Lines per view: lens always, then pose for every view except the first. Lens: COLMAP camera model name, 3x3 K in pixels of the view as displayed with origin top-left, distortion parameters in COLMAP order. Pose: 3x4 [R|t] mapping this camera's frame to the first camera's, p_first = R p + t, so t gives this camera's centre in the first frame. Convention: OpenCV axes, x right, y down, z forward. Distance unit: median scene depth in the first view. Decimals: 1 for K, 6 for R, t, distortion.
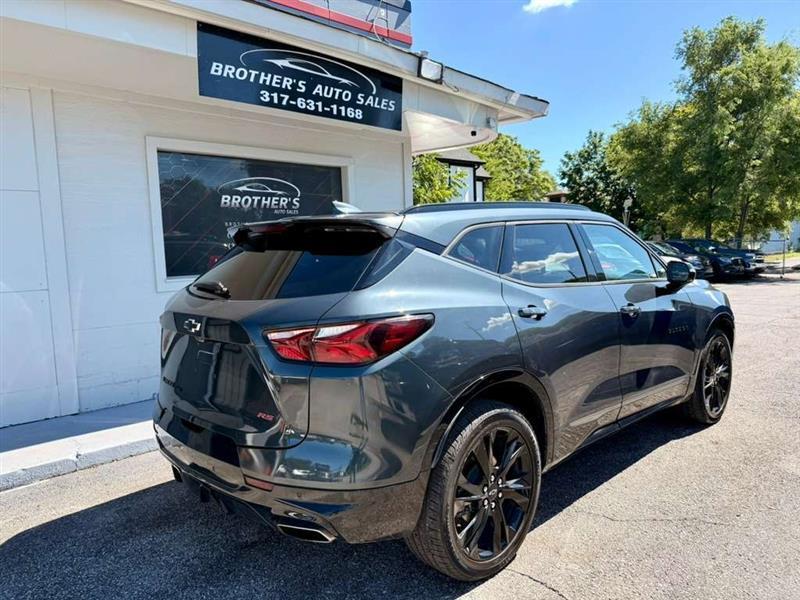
lens RADIAL K [[566.1, 0, 393.7], [0, 566.1, 304.1], [0, 0, 1]] dist [0.097894, -0.170562]
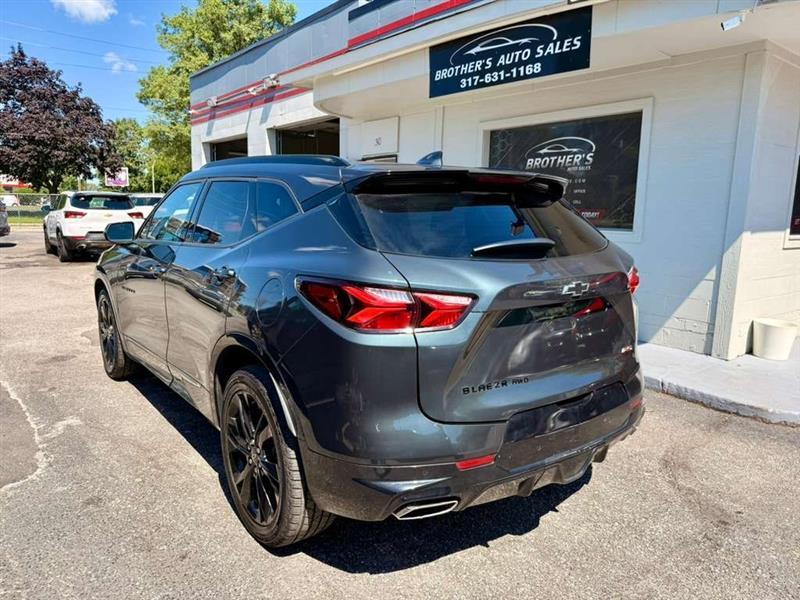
lens RADIAL K [[575.3, 0, 400.0], [0, 575.3, 300.6], [0, 0, 1]] dist [-0.001000, -0.007350]
pose [[-0.063910, 0.186173, -0.980436, 1.011750], [-0.111195, 0.974999, 0.192388, -0.109964], [0.991741, 0.121315, -0.041611, 0.873760]]
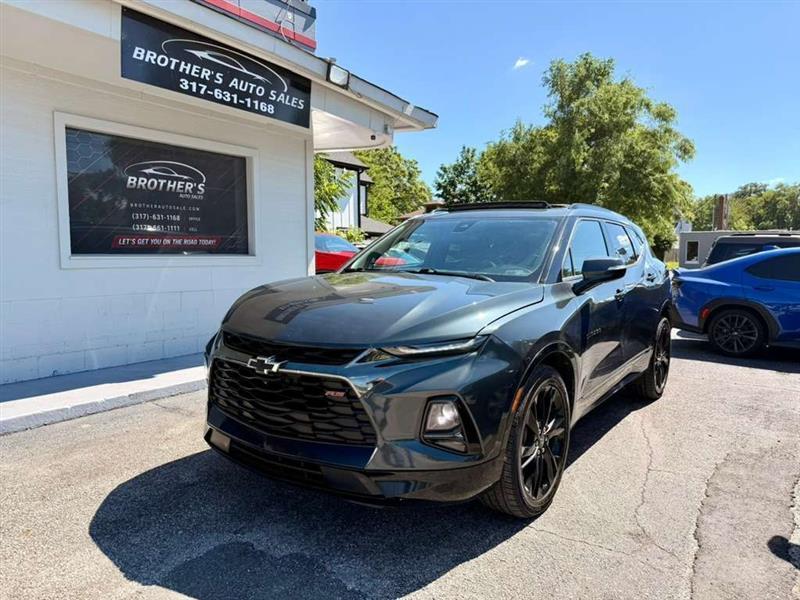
lens RADIAL K [[575.3, 0, 400.0], [0, 575.3, 300.6], [0, 0, 1]] dist [-0.001000, -0.007350]
pose [[0.974051, 0.023129, 0.225144, -0.060835], [-0.019804, 0.999659, -0.017018, 0.038536], [-0.225461, 0.012118, 0.974177, -0.096212]]
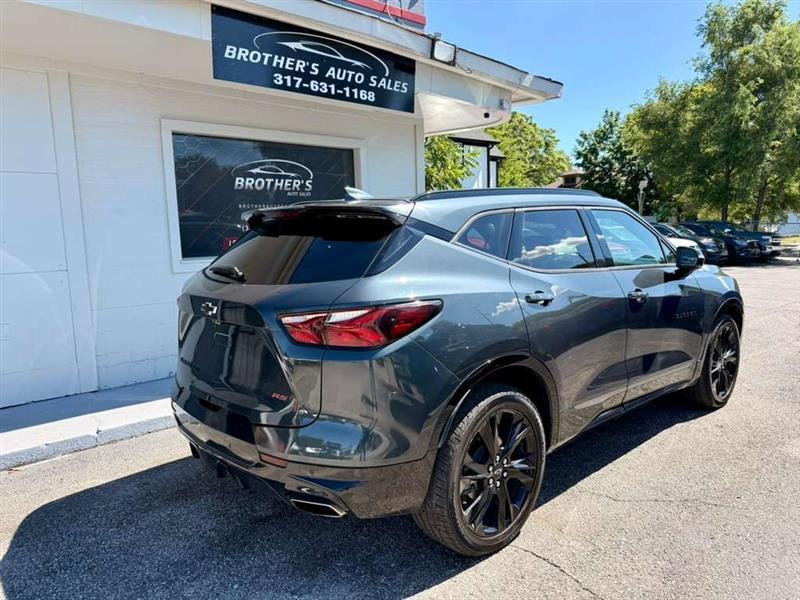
lens RADIAL K [[567.3, 0, 395.9], [0, 567.3, 302.4], [0, 0, 1]] dist [0.081039, -0.134509]
pose [[0.999826, 0.007969, -0.016894, 0.001719], [-0.007429, 0.999466, 0.031811, -0.004284], [0.017139, -0.031680, 0.999351, -0.013163]]
